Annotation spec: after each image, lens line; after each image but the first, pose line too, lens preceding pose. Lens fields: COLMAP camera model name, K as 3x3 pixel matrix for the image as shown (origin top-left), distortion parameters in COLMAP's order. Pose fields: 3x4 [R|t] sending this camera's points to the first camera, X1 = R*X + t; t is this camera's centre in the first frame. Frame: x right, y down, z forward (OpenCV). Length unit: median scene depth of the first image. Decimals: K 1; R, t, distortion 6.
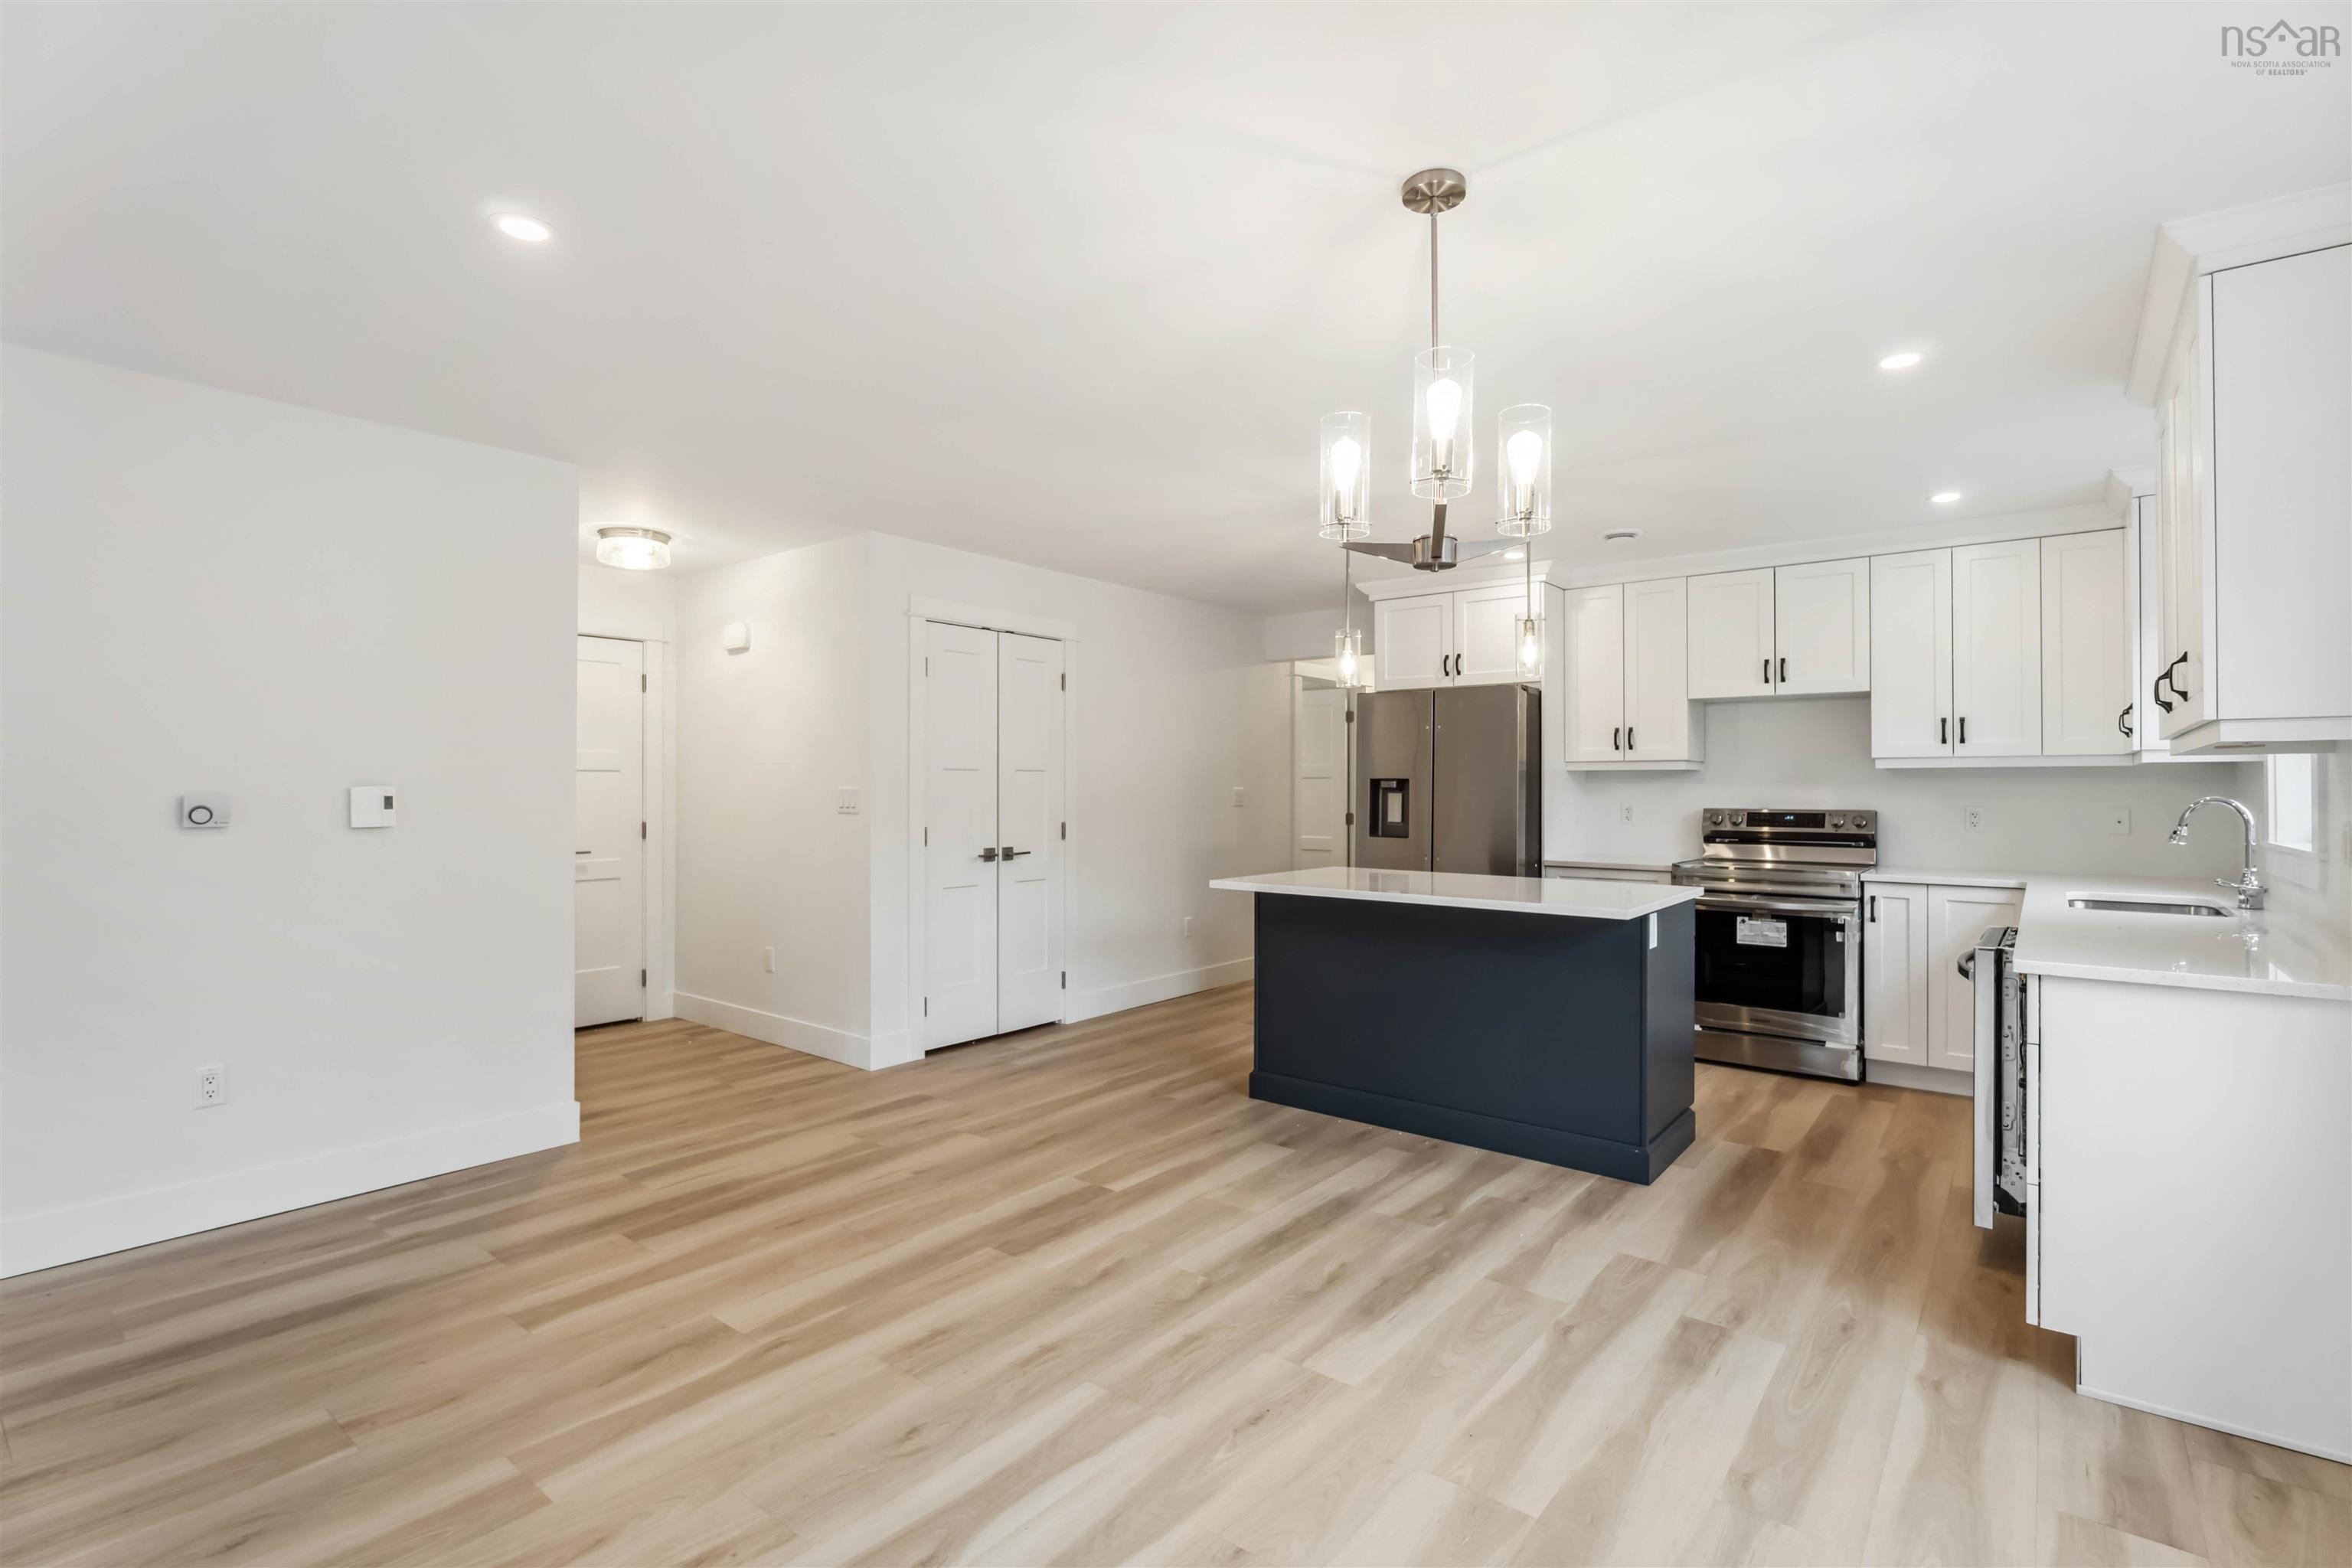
lens RADIAL K [[1074.3, 0, 1210.7], [0, 1074.3, 780.7], [0, 0, 1]] dist [-0.000426, -0.004299]
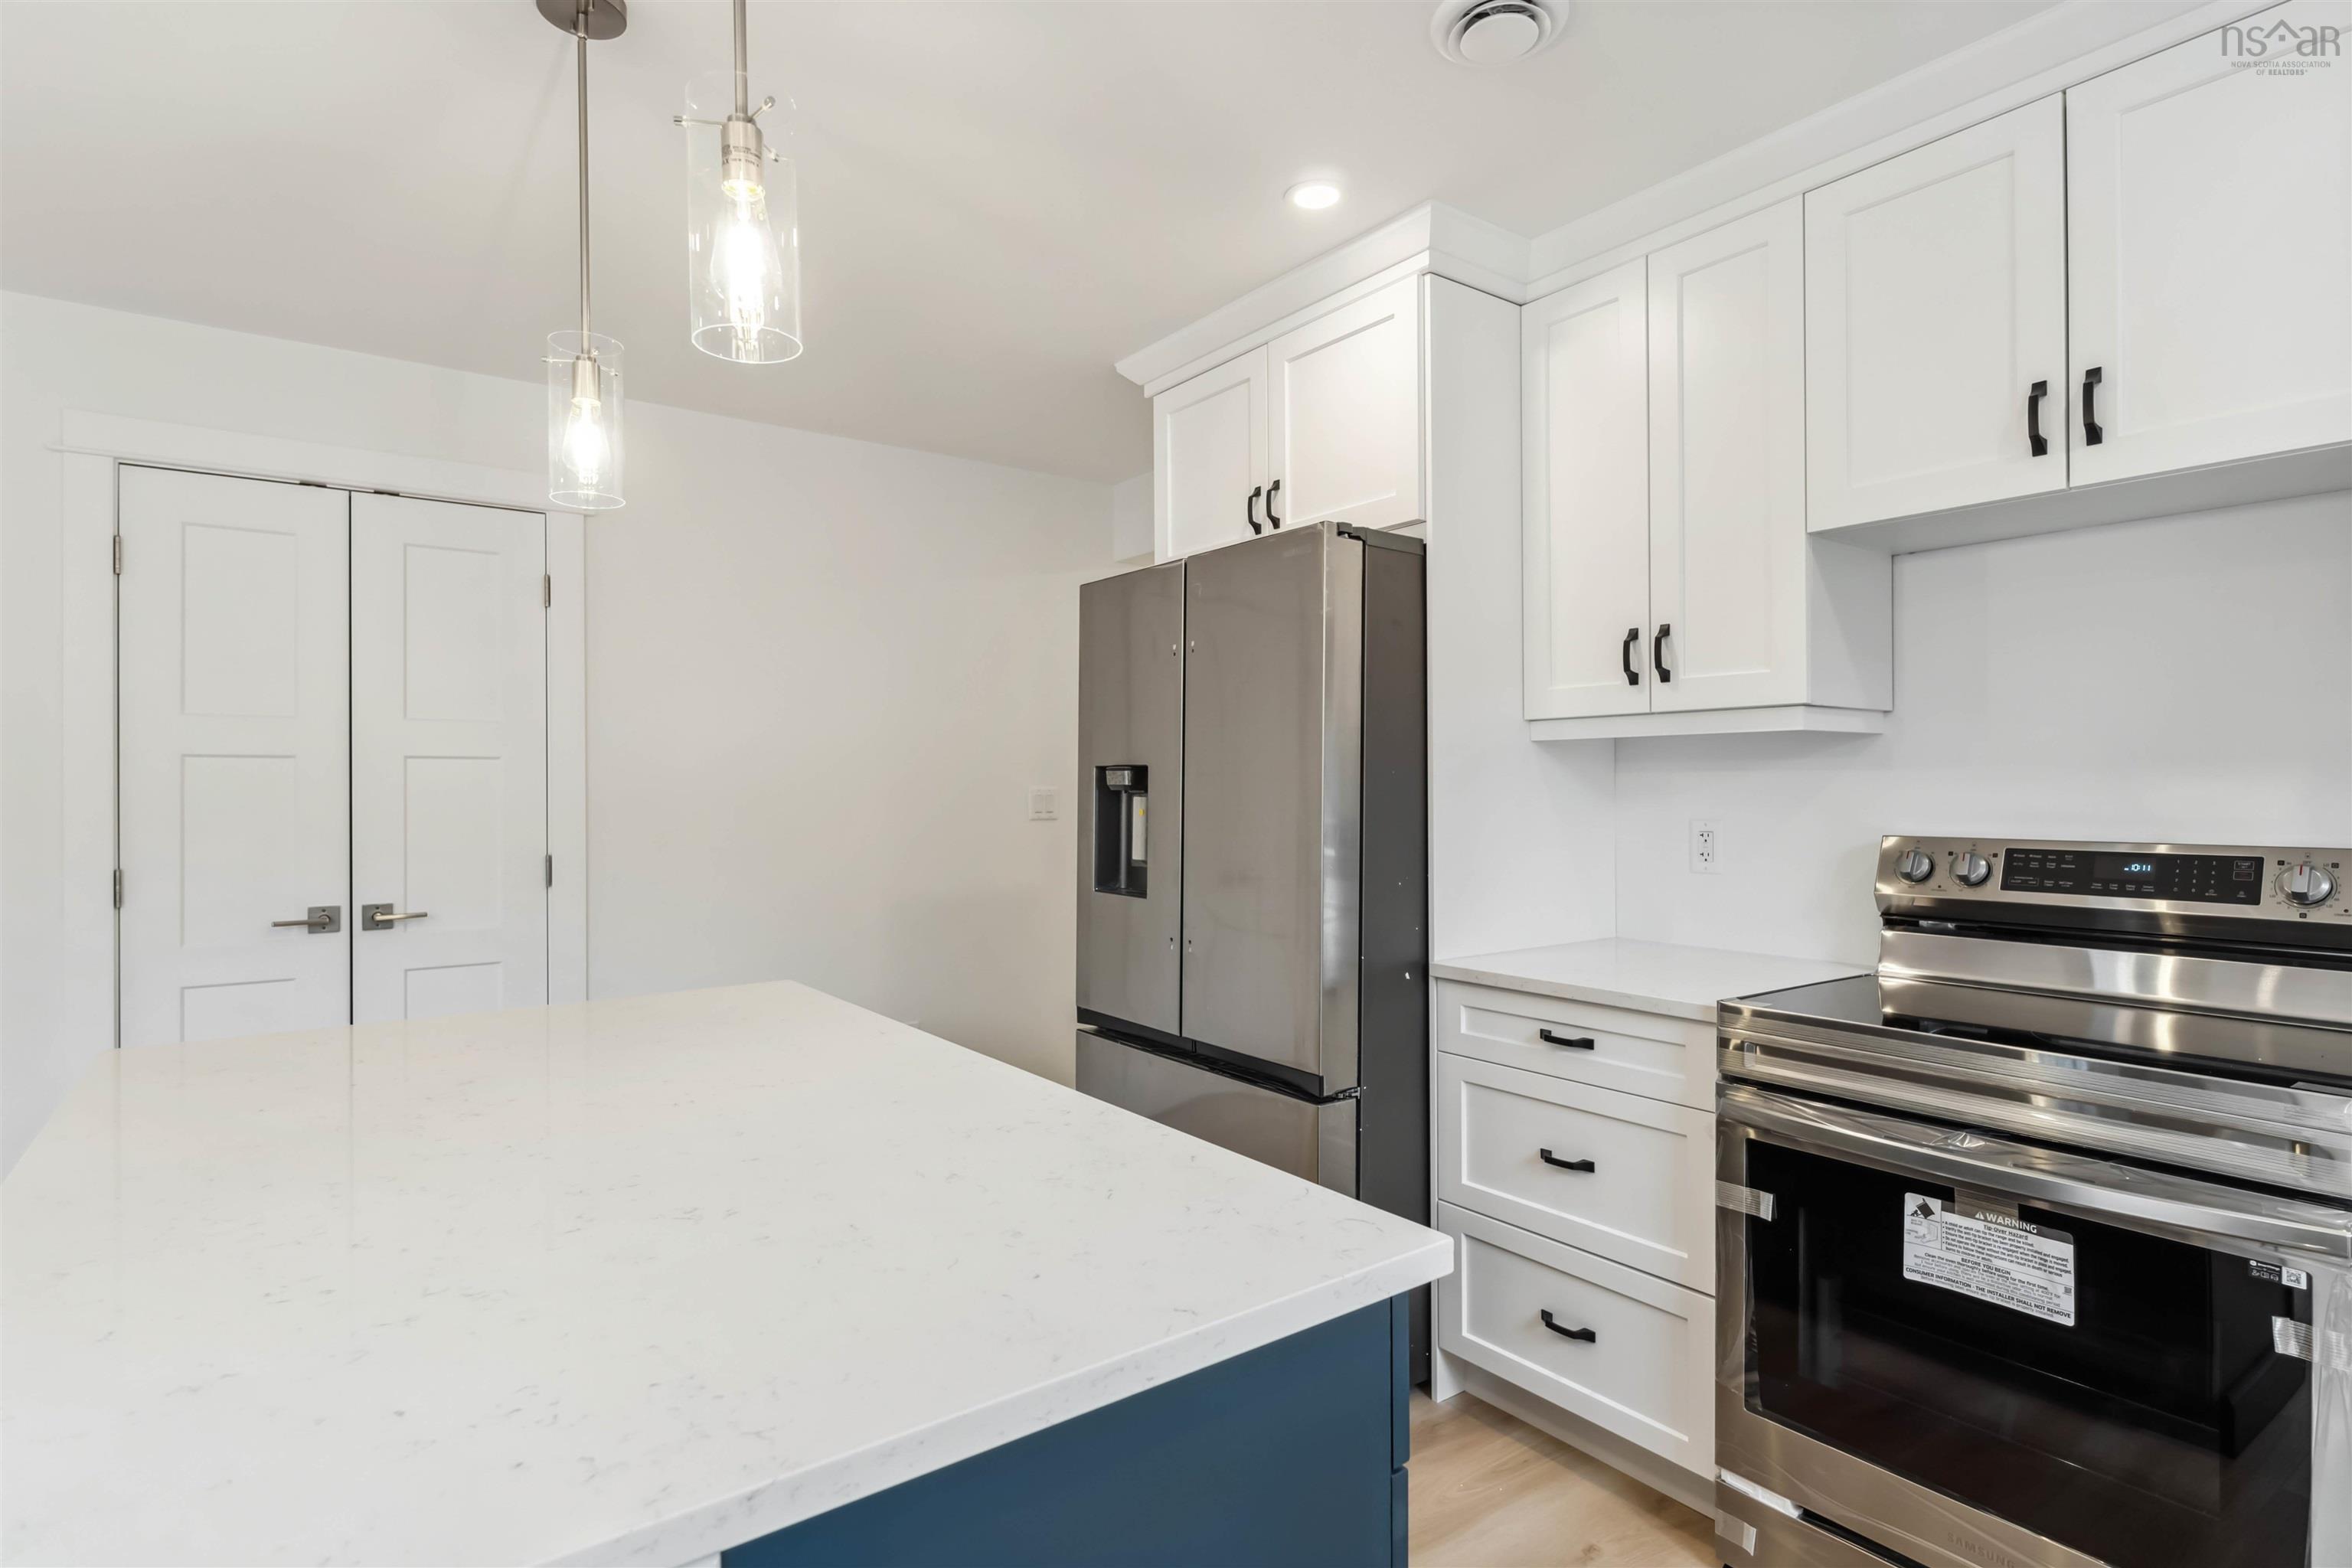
lens RADIAL K [[1156.0, 0, 1184.3], [0, 1156.0, 799.2], [0, 0, 1]] dist [0.001918, -0.000384]
pose [[0.962729, -0.002935, -0.270452, 0.380536], [0.008190, 0.999799, 0.018304, 0.004348], [0.270344, -0.019836, 0.962559, 0.621270]]
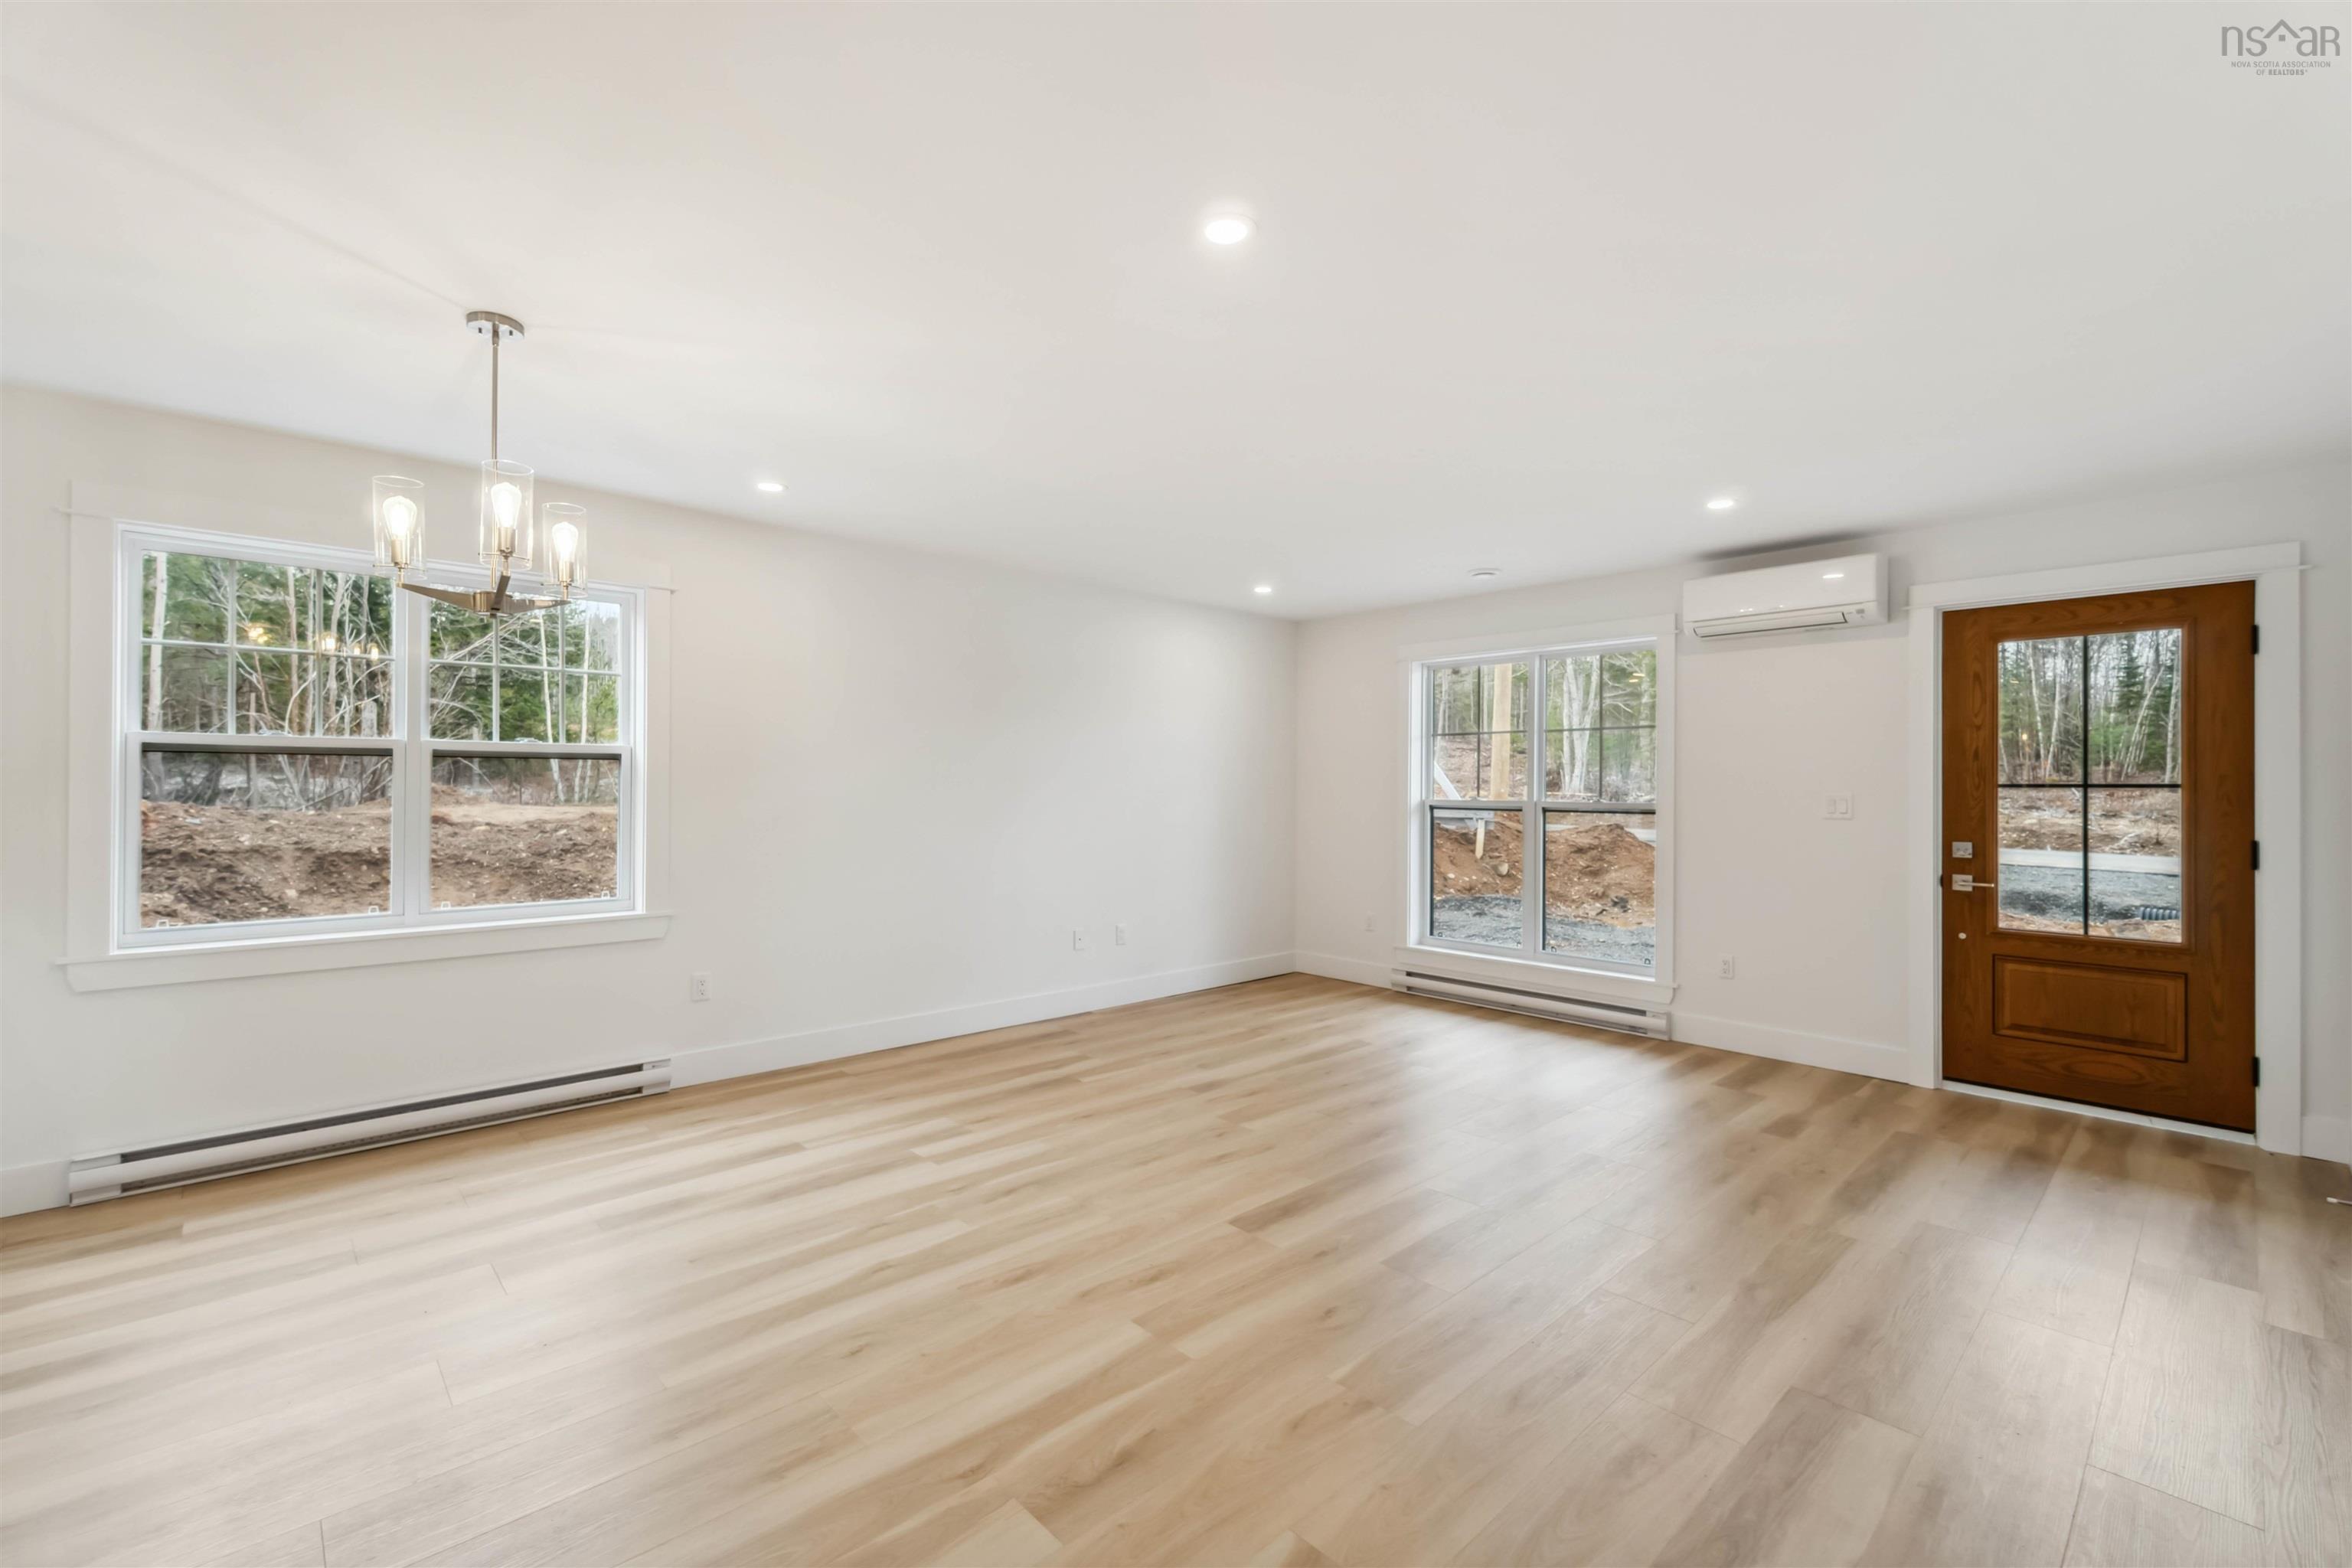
lens RADIAL K [[1013.7, 0, 1148.6], [0, 1013.7, 779.0], [0, 0, 1]] dist [-0.001528, -0.000207]
pose [[-0.981028, -0.003841, 0.193830, -0.332676], [-0.006884, 0.999863, -0.015026, 0.005700], [-0.193746, -0.016076, -0.980920, 0.847131]]
